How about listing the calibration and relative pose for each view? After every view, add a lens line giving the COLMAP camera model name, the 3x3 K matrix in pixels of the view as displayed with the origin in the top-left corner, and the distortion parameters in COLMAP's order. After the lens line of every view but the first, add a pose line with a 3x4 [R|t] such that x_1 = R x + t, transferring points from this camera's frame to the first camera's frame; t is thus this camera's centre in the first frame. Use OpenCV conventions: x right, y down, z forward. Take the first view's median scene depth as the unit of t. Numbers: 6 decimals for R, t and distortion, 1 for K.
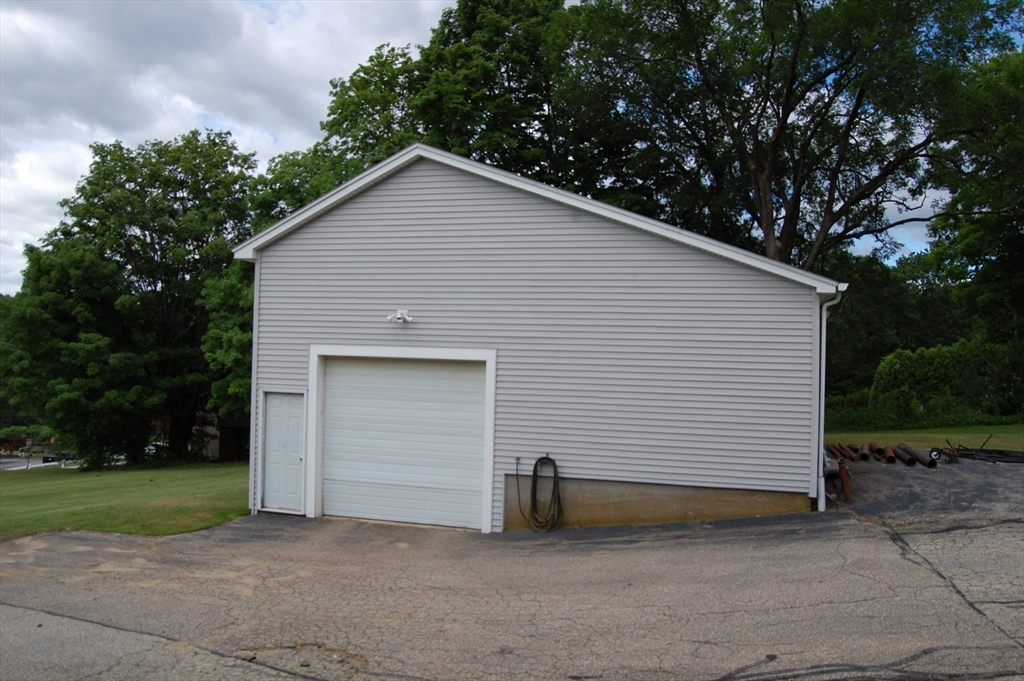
lens RADIAL K [[790.2, 0, 512.0], [0, 790.2, 340.5], [0, 0, 1]] dist [-0.005756, -0.001419]
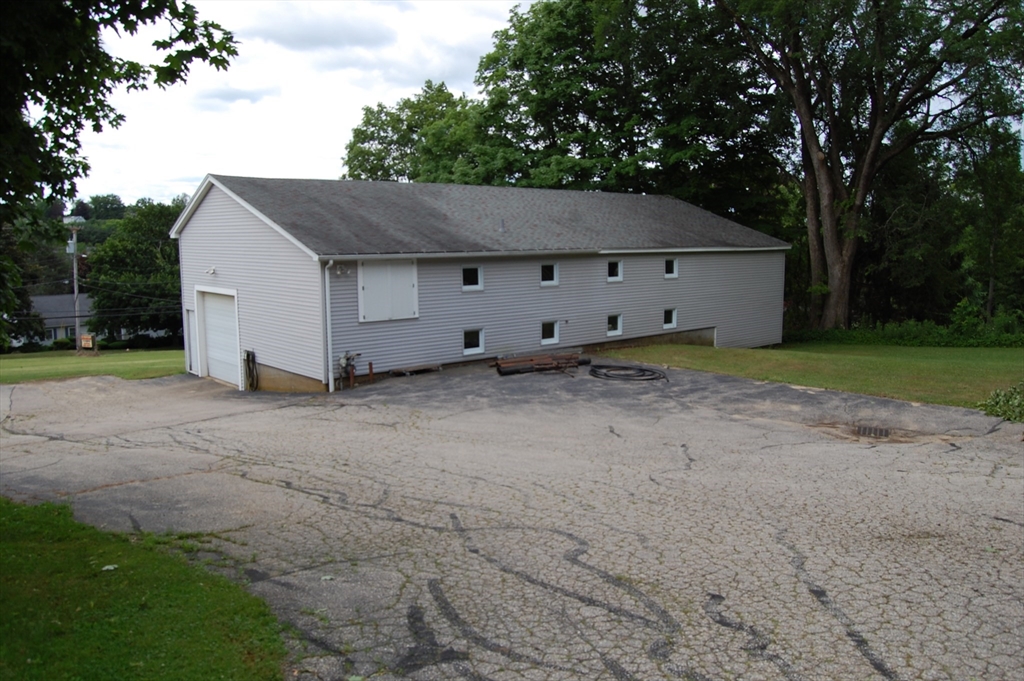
lens RADIAL K [[790.2, 0, 512.0], [0, 790.2, 340.5], [0, 0, 1]] dist [-0.005756, -0.001419]
pose [[0.823940, 0.045196, -0.564871, 1.480154], [0.025831, 0.992783, 0.117111, -0.064280], [0.566087, -0.111084, 0.816826, -0.104762]]
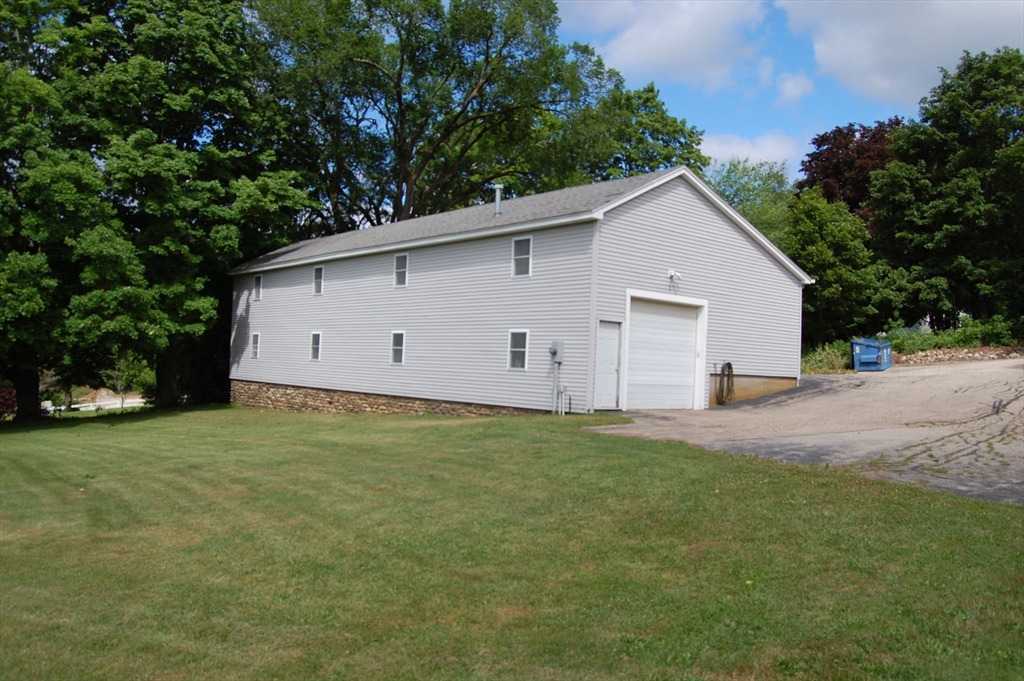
lens RADIAL K [[790.2, 0, 512.0], [0, 790.2, 340.5], [0, 0, 1]] dist [-0.005756, -0.001419]
pose [[0.561550, 0.026017, 0.827033, -1.601152], [-0.031132, 0.999462, -0.010303, 0.125355], [-0.826857, -0.019962, 0.562058, 0.393361]]
